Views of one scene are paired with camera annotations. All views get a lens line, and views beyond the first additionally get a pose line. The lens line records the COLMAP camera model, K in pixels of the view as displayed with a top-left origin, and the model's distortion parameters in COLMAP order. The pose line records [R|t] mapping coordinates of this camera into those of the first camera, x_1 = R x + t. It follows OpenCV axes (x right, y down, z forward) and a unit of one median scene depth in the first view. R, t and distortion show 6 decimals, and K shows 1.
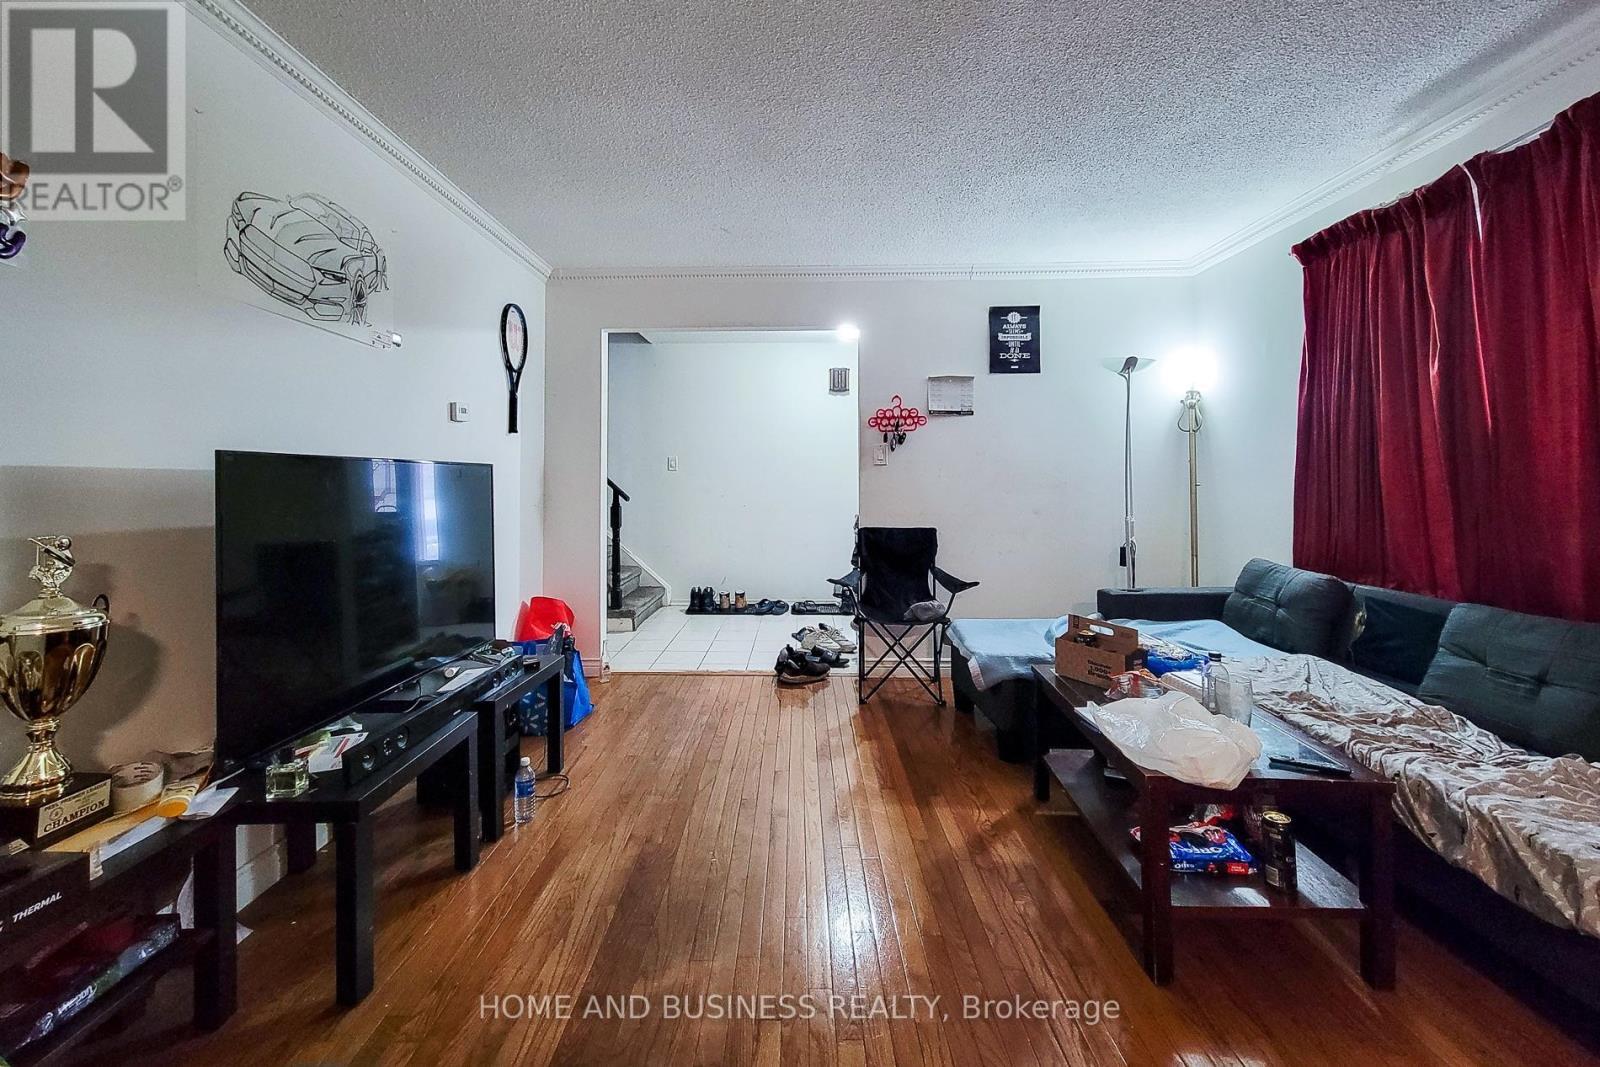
lens RADIAL K [[660.4, 0, 799.2], [0, 660.4, 472.6], [0, 0, 1]] dist [0.001509, -0.000290]
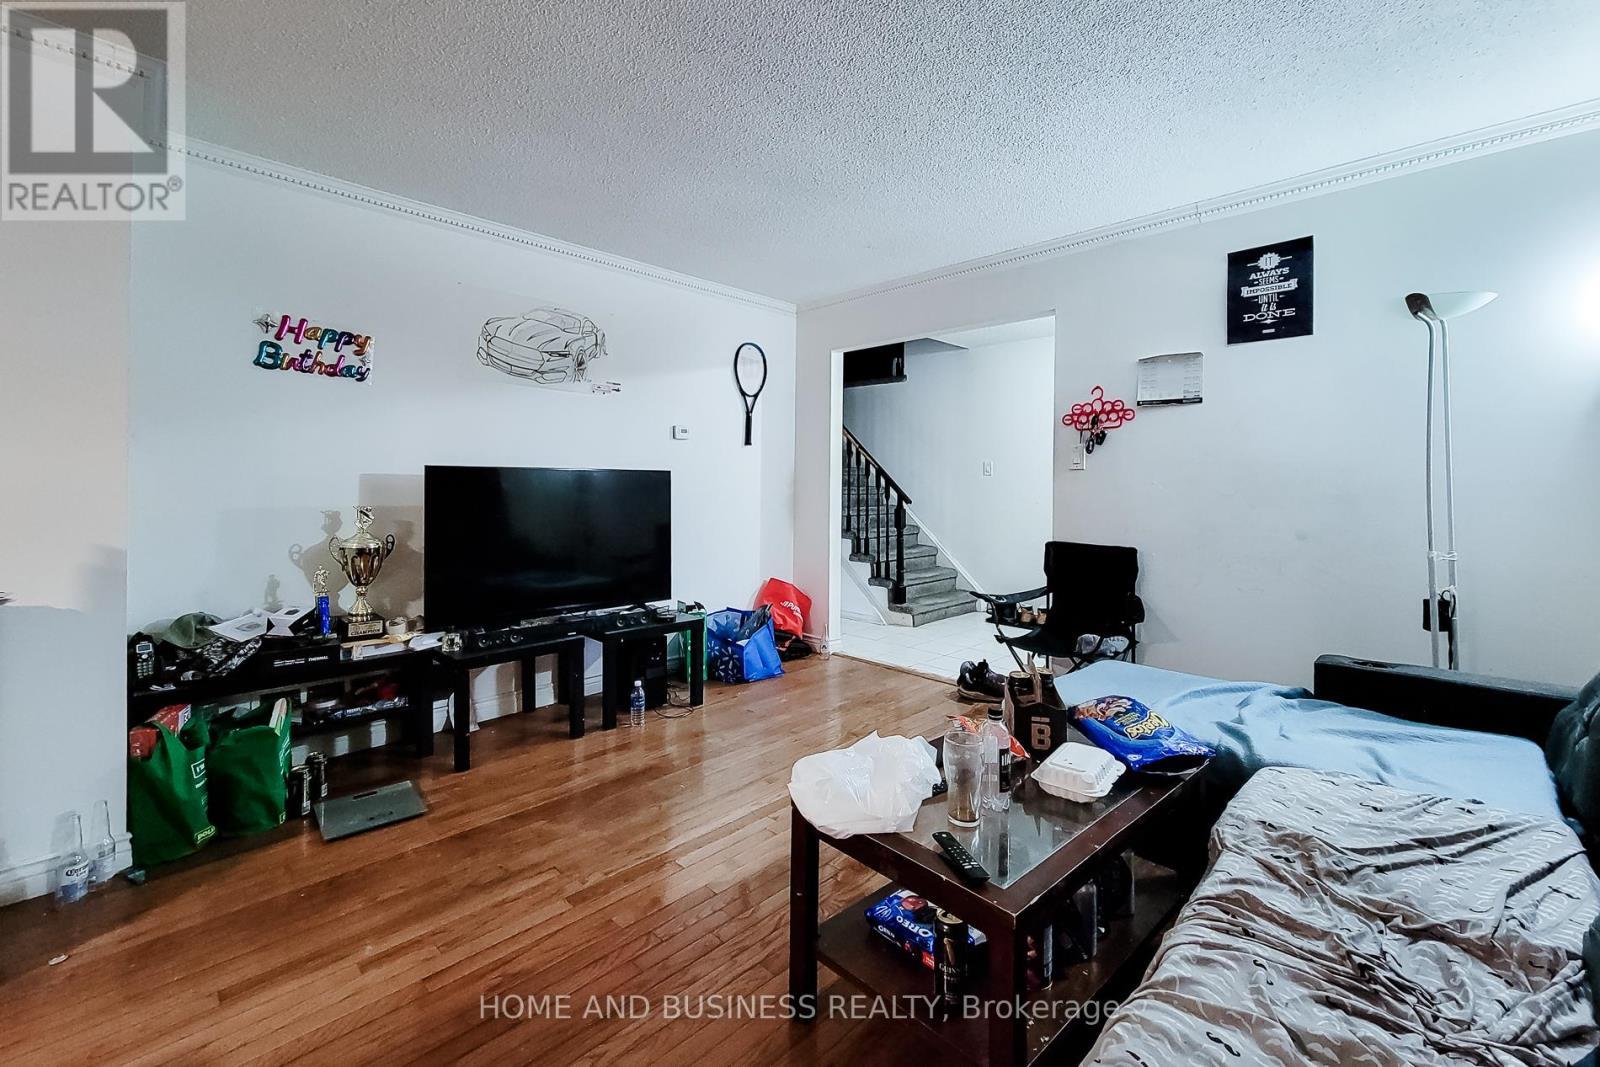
lens RADIAL K [[675.0, 0, 799.8], [0, 675.0, 488.7], [0, 0, 1]] dist [-0.000551, -0.000185]
pose [[0.716188, 0.016103, -0.697721, 0.475954], [-0.003296, 0.999801, 0.019692, -0.002858], [0.697899, -0.011803, 0.716099, 0.127238]]
